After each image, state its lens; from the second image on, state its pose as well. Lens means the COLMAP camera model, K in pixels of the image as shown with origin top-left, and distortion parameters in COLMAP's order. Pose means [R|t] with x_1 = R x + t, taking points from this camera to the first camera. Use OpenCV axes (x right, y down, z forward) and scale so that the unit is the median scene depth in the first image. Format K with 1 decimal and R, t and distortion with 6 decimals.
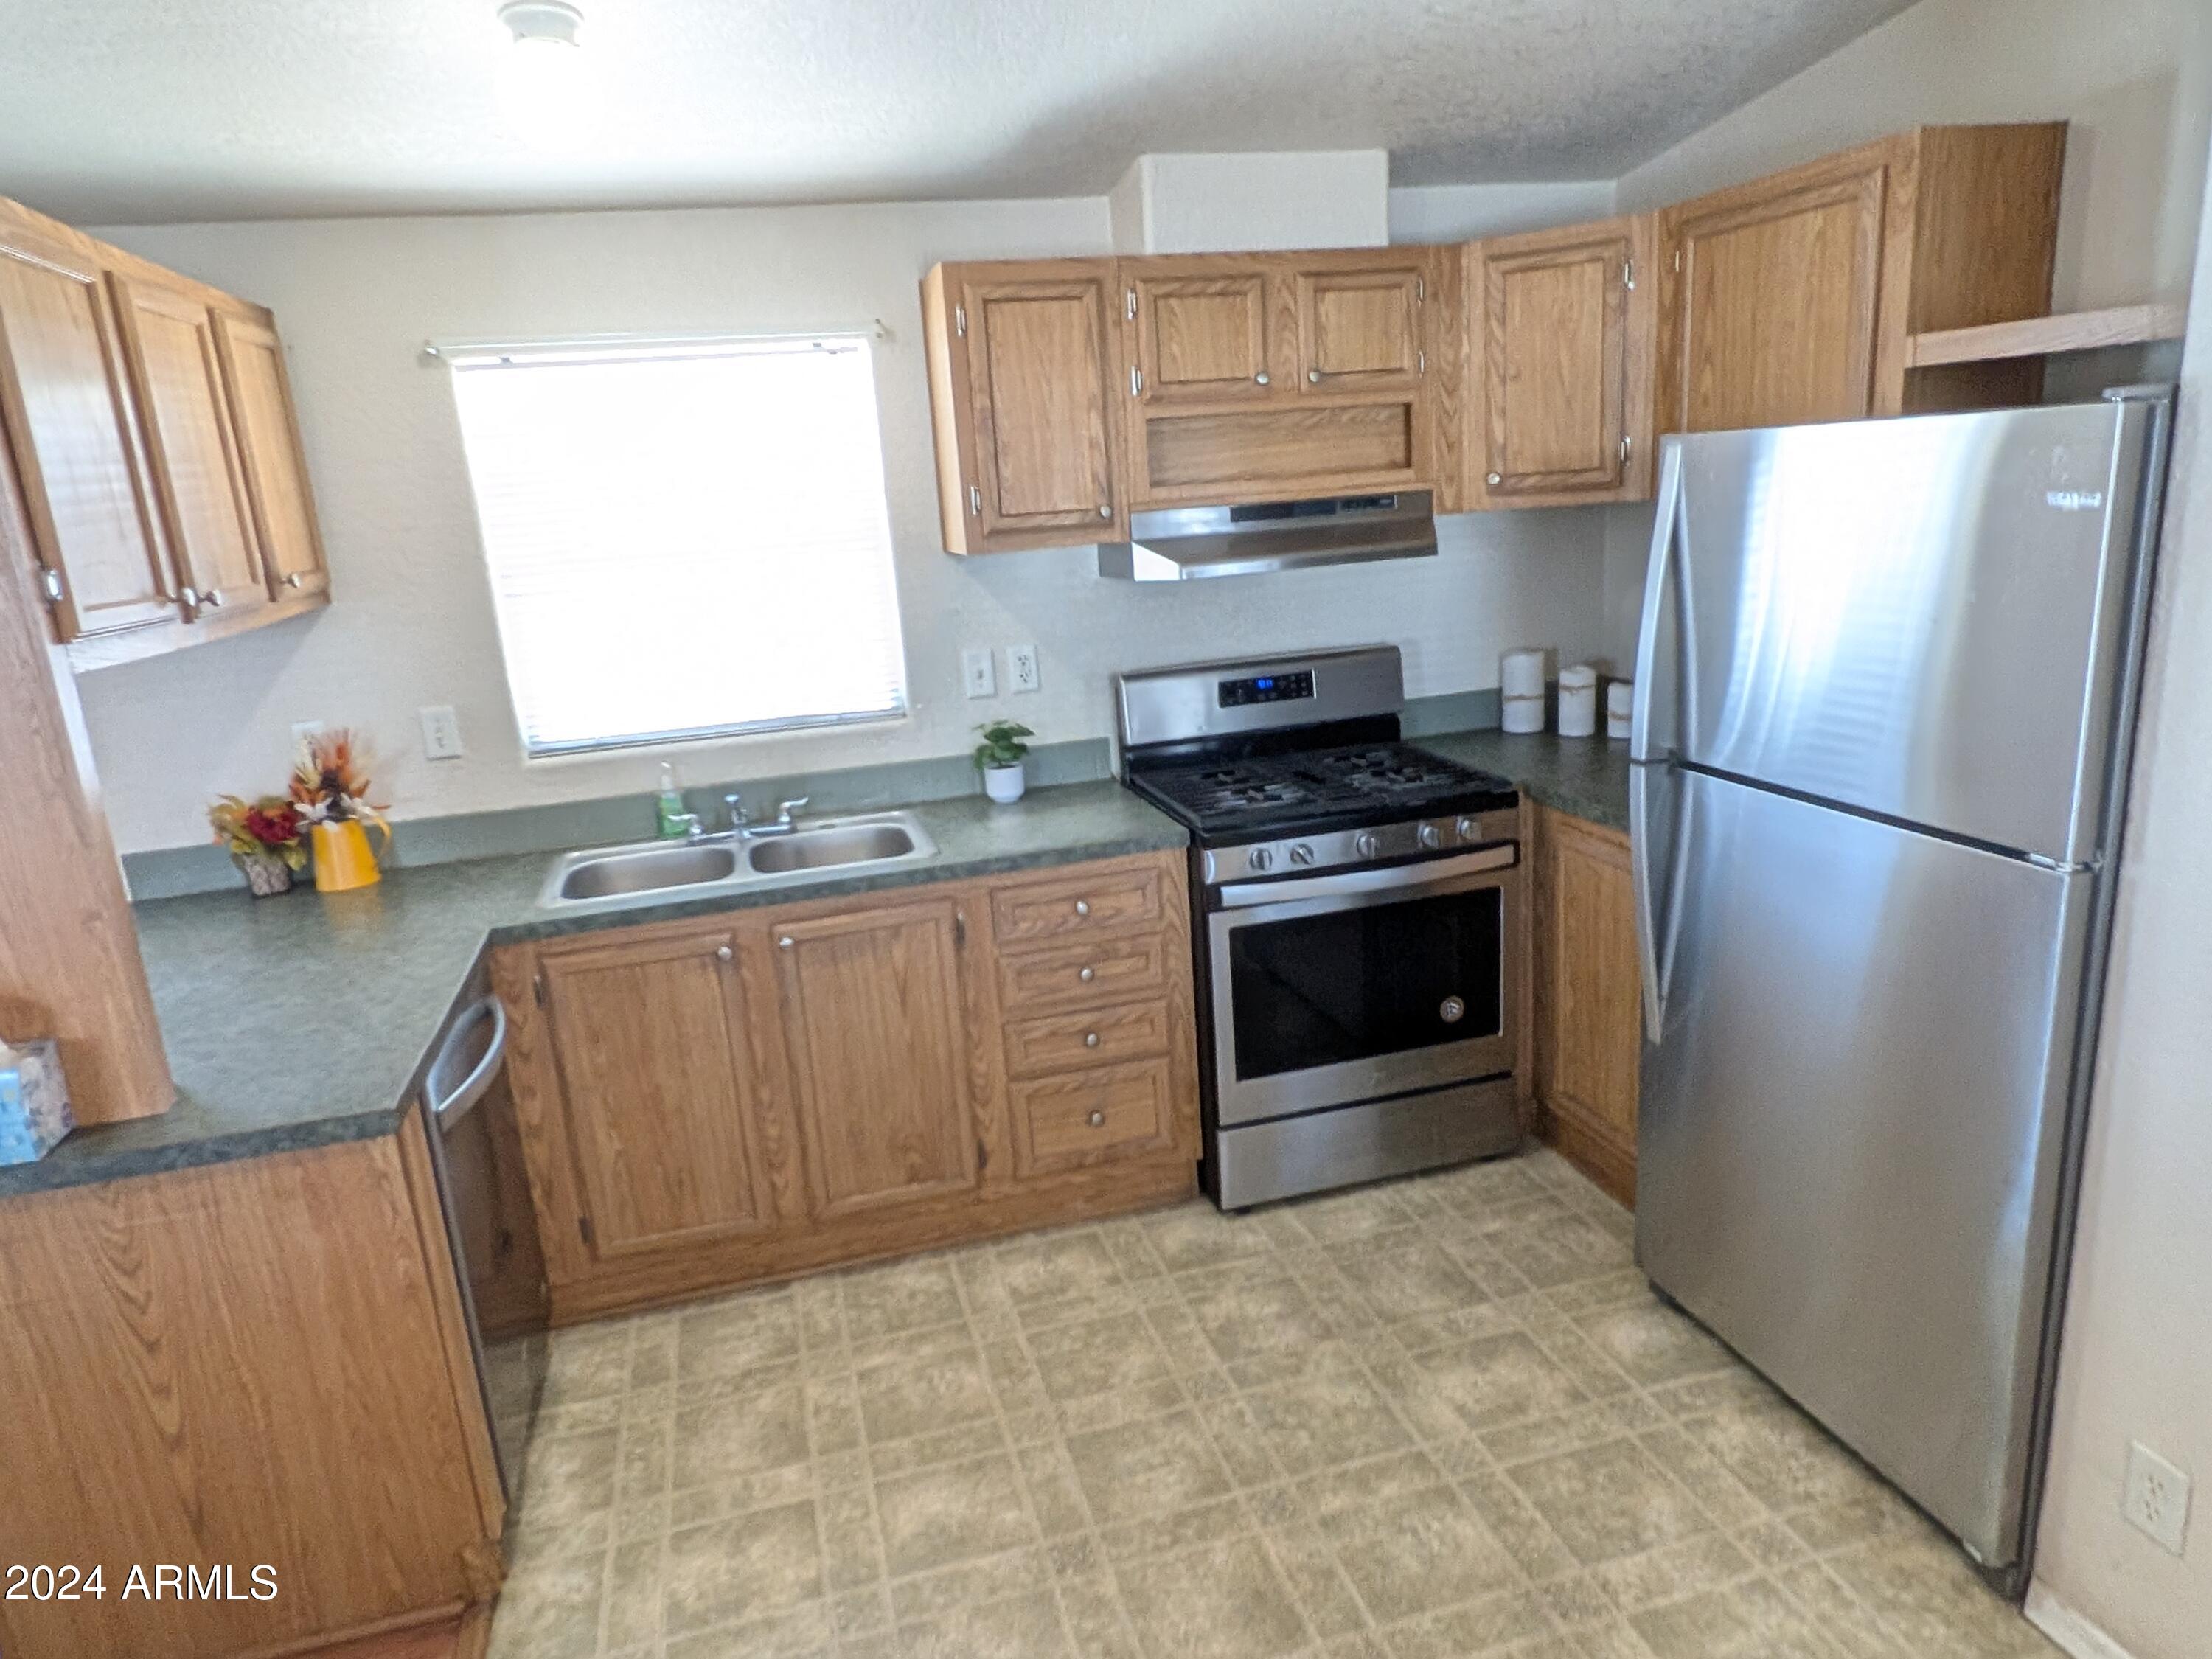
lens RADIAL K [[1389.2, 0, 1088.9], [0, 1389.2, 835.8], [0, 0, 1]] dist [0.002877, 0.001831]
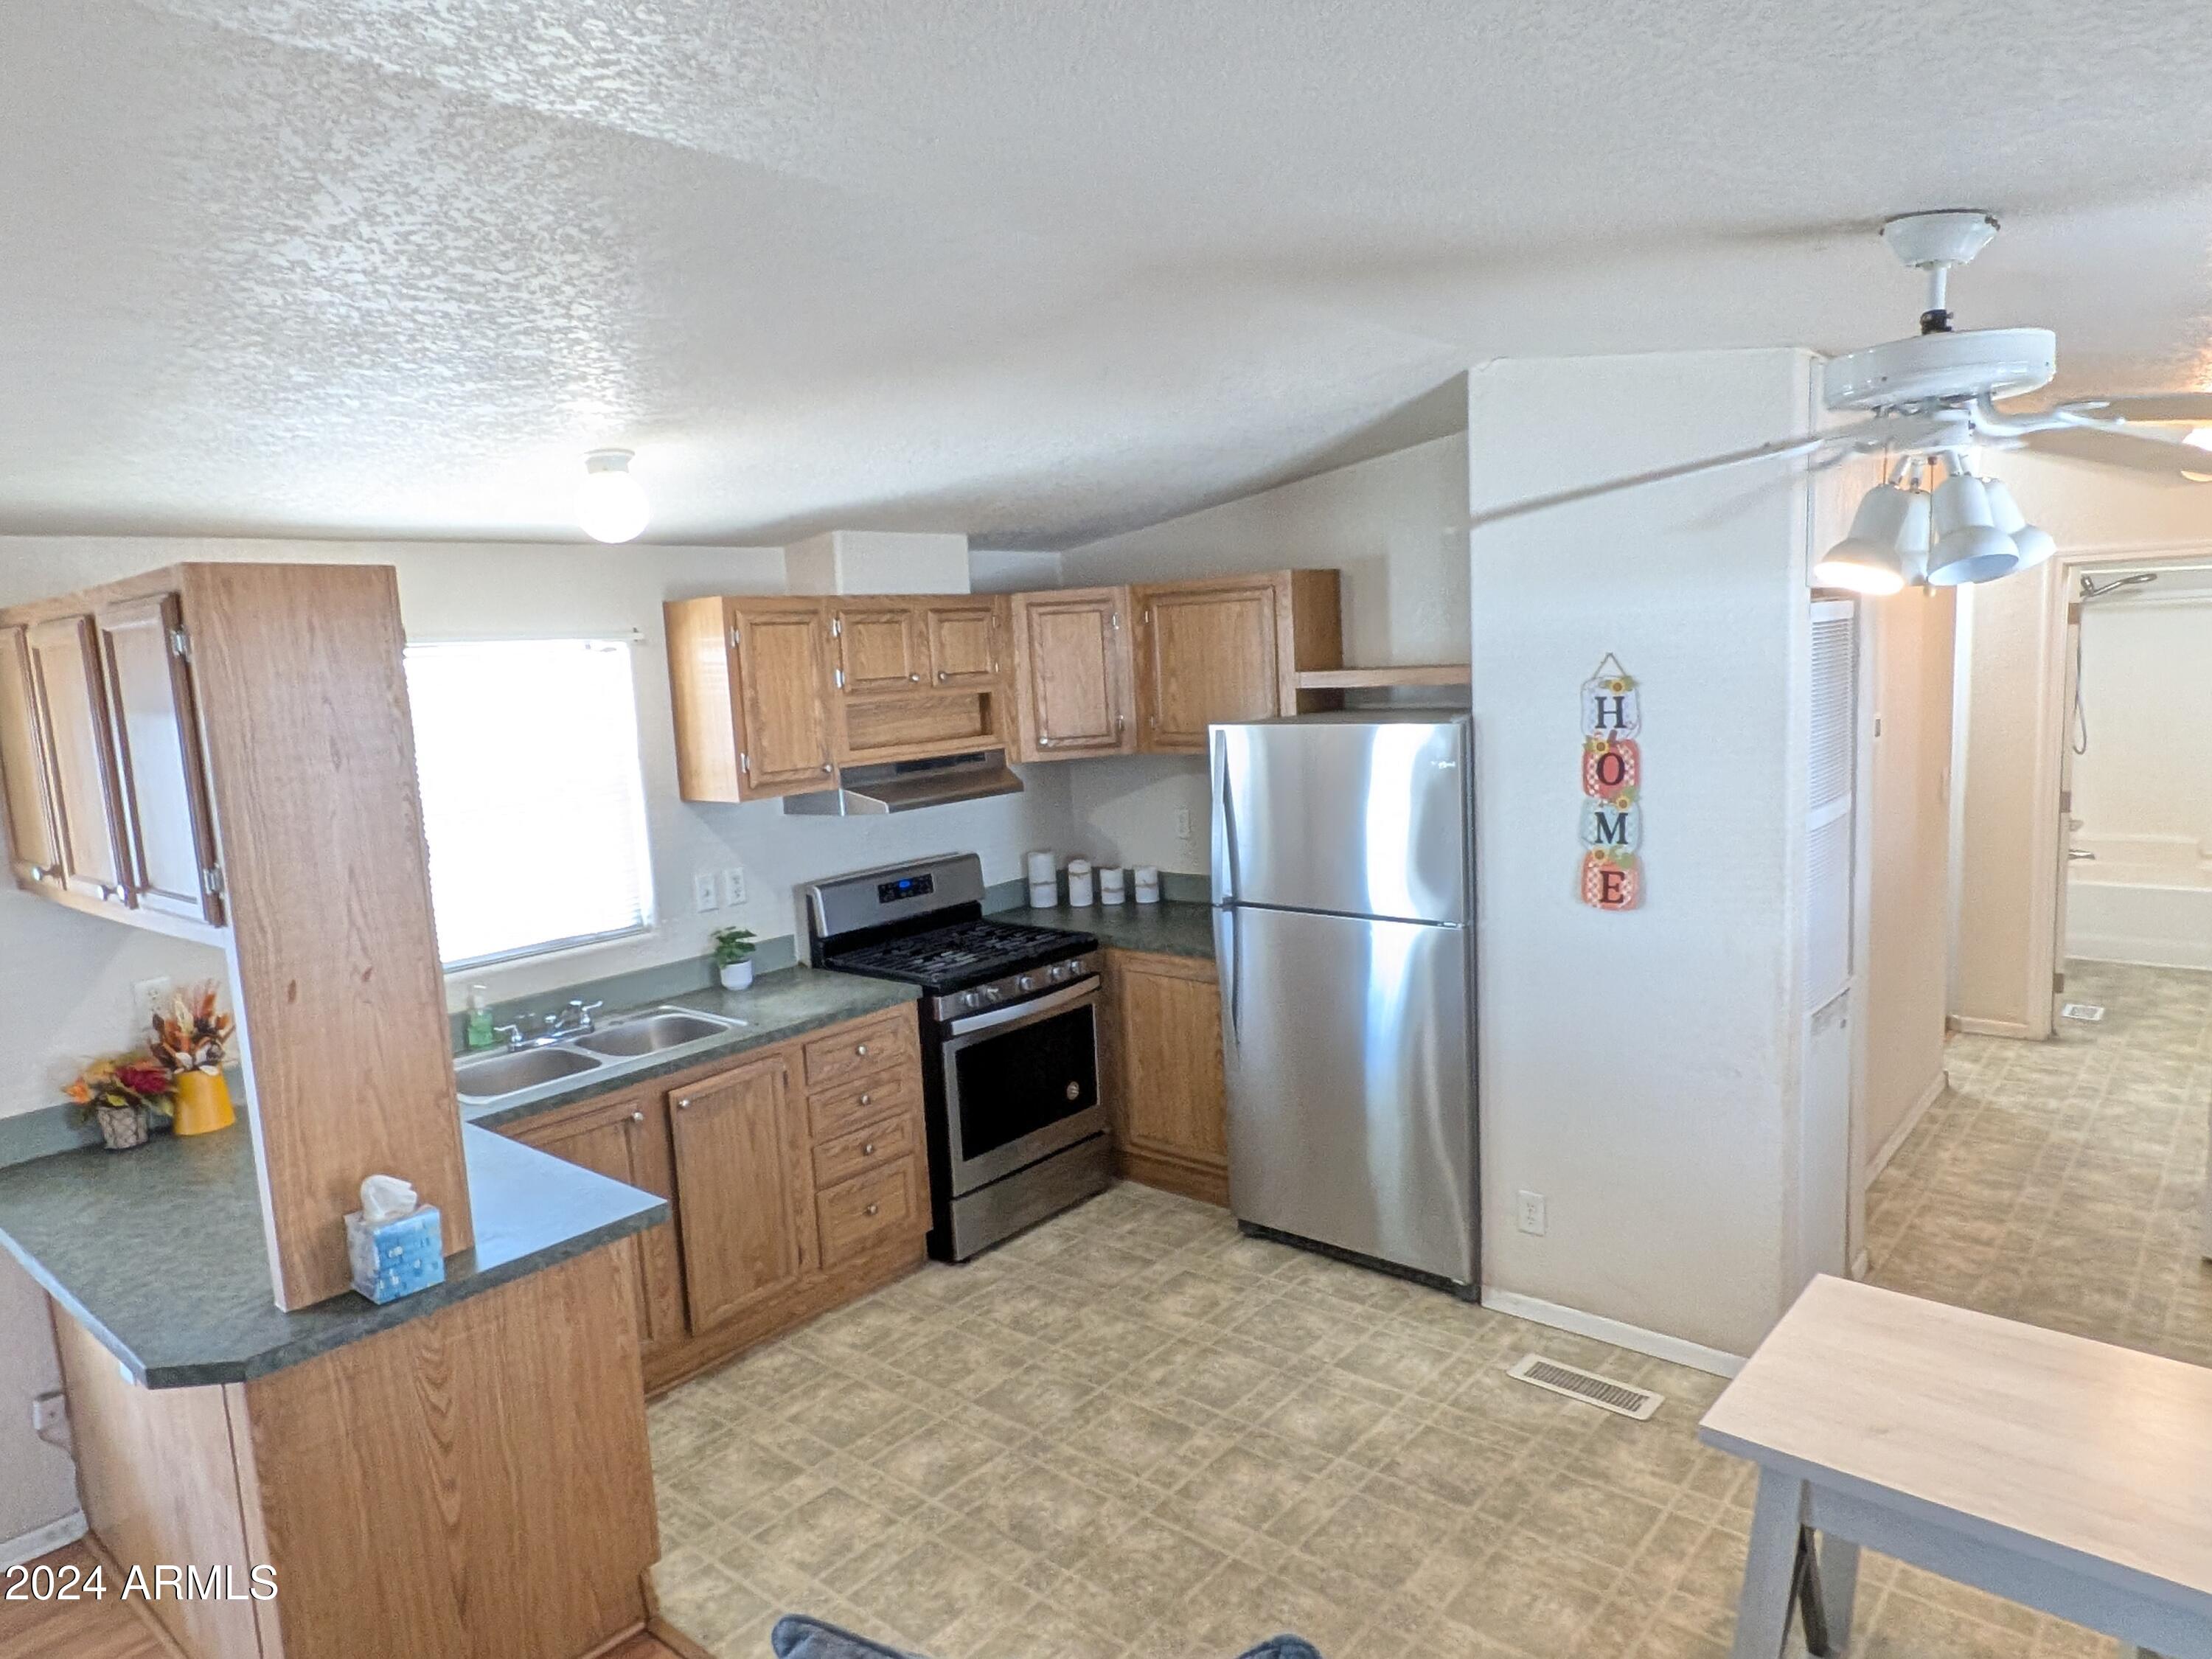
lens RADIAL K [[1389.2, 0, 1088.9], [0, 1389.2, 835.8], [0, 0, 1]] dist [0.002877, 0.001831]
pose [[0.827675, -0.049877, 0.558988, -0.562734], [0.136600, 0.983992, -0.114459, 0.030192], [-0.544330, 0.171093, 0.821238, -0.285609]]
